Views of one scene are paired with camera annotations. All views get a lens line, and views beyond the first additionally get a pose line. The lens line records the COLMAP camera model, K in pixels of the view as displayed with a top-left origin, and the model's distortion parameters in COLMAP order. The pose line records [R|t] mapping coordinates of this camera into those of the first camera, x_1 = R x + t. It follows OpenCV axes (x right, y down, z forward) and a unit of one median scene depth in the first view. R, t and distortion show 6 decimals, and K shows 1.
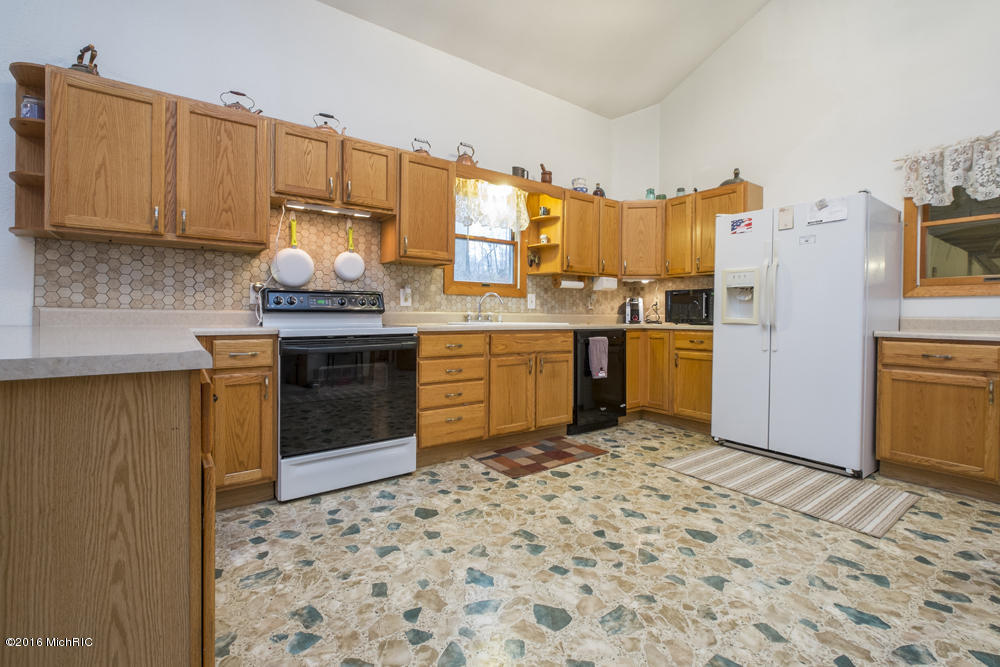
lens RADIAL K [[457.2, 0, 506.1], [0, 457.2, 321.4], [0, 0, 1]] dist [-0.000661, -0.001515]
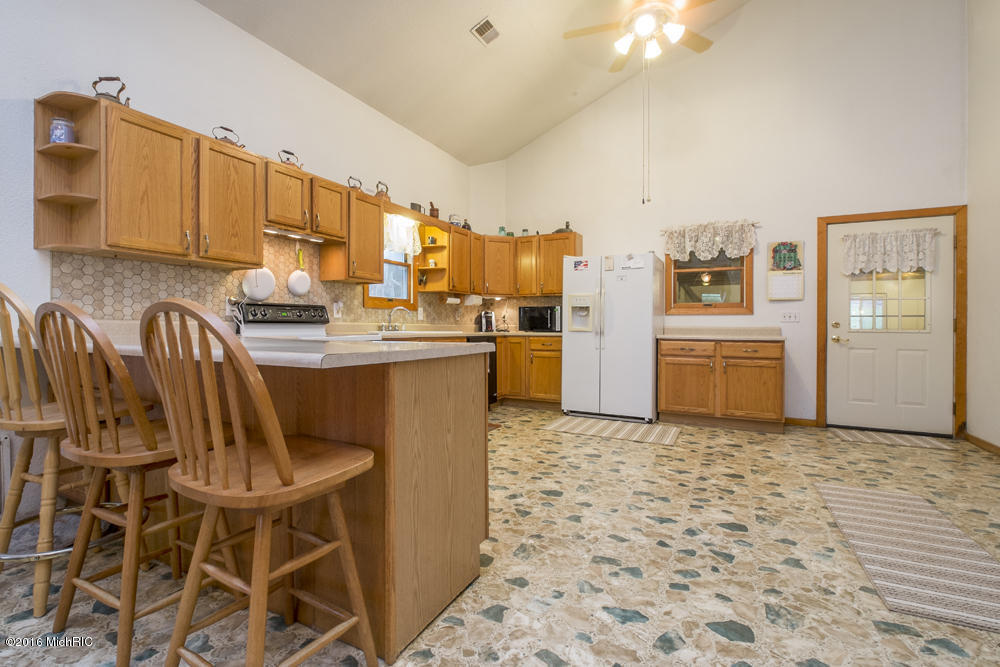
lens RADIAL K [[480.7, 0, 474.0], [0, 480.7, 327.9], [0, 0, 1]] dist [0.009766, -0.001128]
pose [[0.912578, -0.002760, 0.408893, -0.467644], [0.005453, 0.999970, -0.005421, 0.000914], [-0.408866, 0.007177, 0.912566, -0.299157]]
